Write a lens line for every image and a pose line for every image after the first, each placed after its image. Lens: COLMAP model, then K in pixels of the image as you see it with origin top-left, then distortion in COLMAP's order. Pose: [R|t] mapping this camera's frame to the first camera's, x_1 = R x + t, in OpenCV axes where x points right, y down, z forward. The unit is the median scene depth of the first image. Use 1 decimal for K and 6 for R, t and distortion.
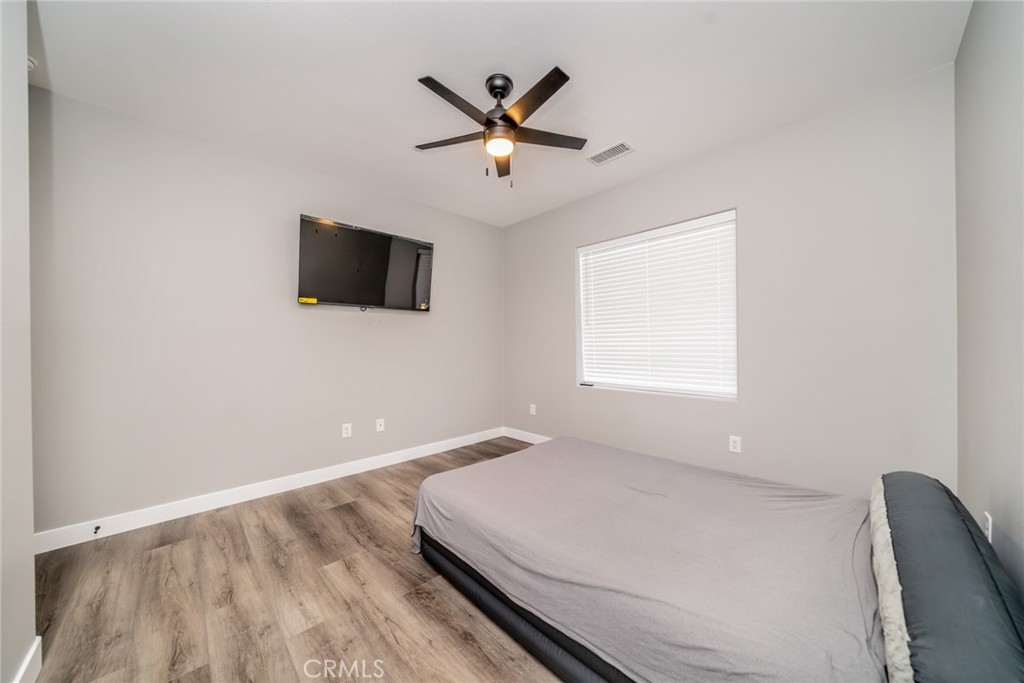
lens RADIAL K [[352.3, 0, 510.7], [0, 352.3, 345.7], [0, 0, 1]] dist [0.000058, 0.000051]
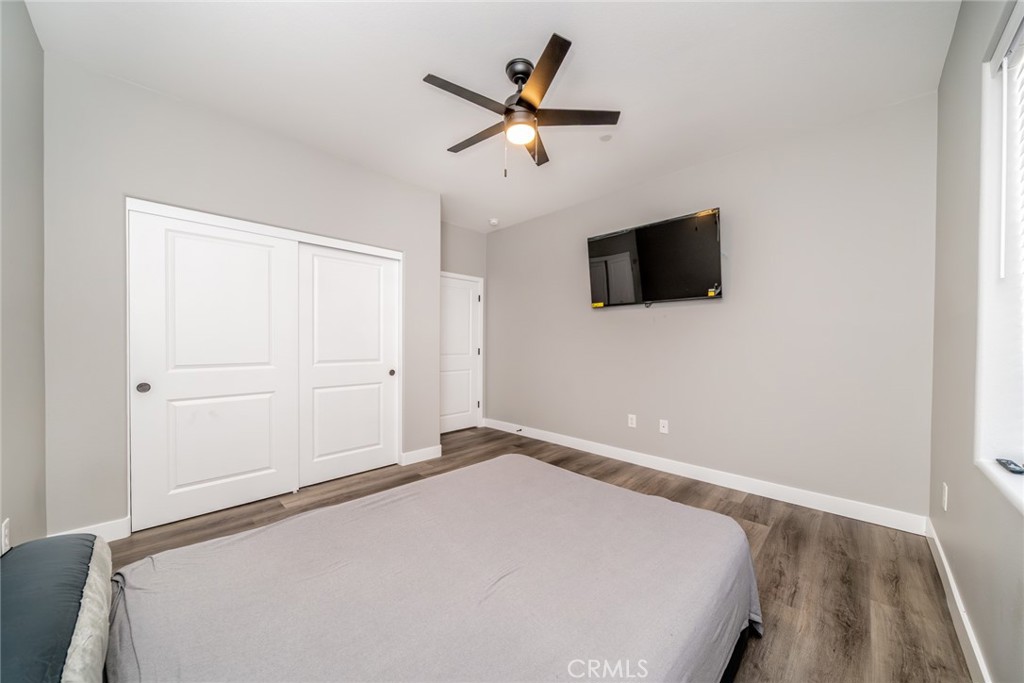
lens RADIAL K [[352.3, 0, 510.7], [0, 352.3, 345.7], [0, 0, 1]] dist [0.000058, 0.000051]
pose [[0.027692, 0.015717, -0.999493, 0.839012], [-0.005320, 0.999865, 0.015576, -0.003608], [0.999602, 0.004886, 0.027772, 0.851316]]
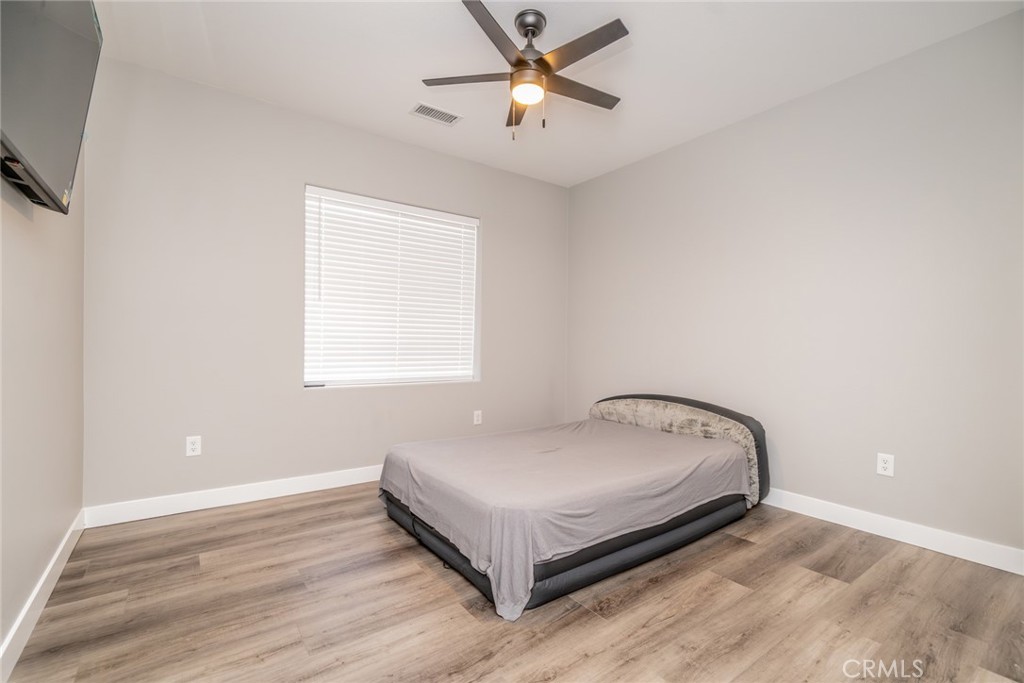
lens RADIAL K [[464.6, 0, 508.0], [0, 464.6, 337.4], [0, 0, 1]] dist [0.003657, 0.000691]
pose [[0.126891, 0.027139, 0.991545, -1.055194], [-0.010020, 0.999610, -0.026077, 0.054598], [-0.991866, -0.006627, 0.127113, 0.800450]]
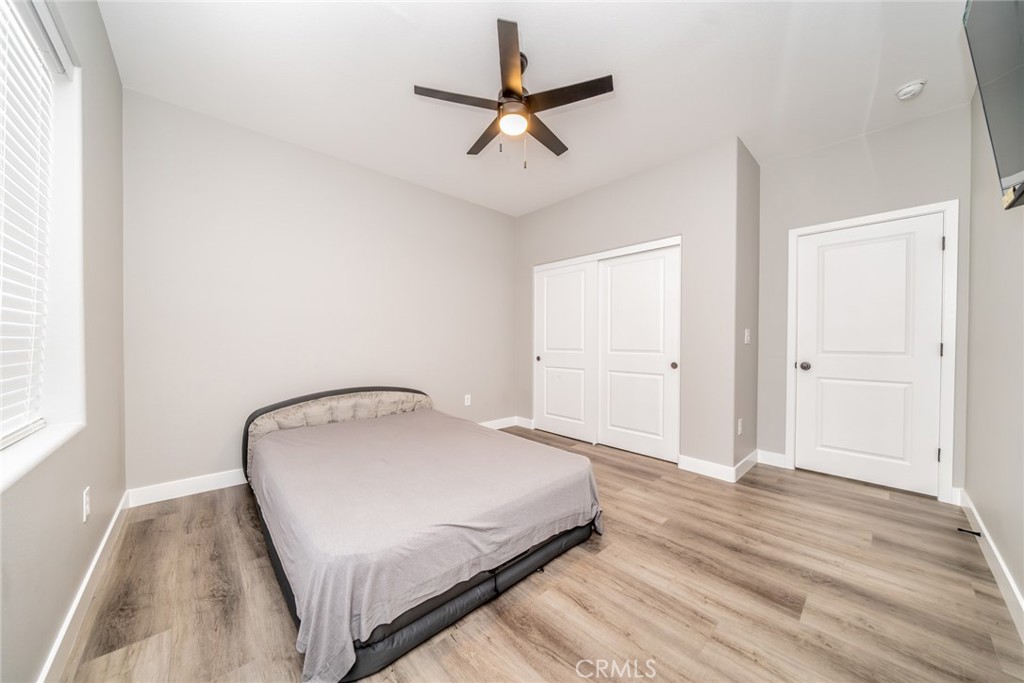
lens RADIAL K [[347.8, 0, 526.4], [0, 347.8, 345.4], [0, 0, 1]] dist [-0.001184, -0.000135]
pose [[-0.999861, 0.004783, -0.015993, -0.043028], [0.004567, 0.999898, 0.013497, 0.032954], [0.016056, 0.013422, -0.999781, 1.772123]]
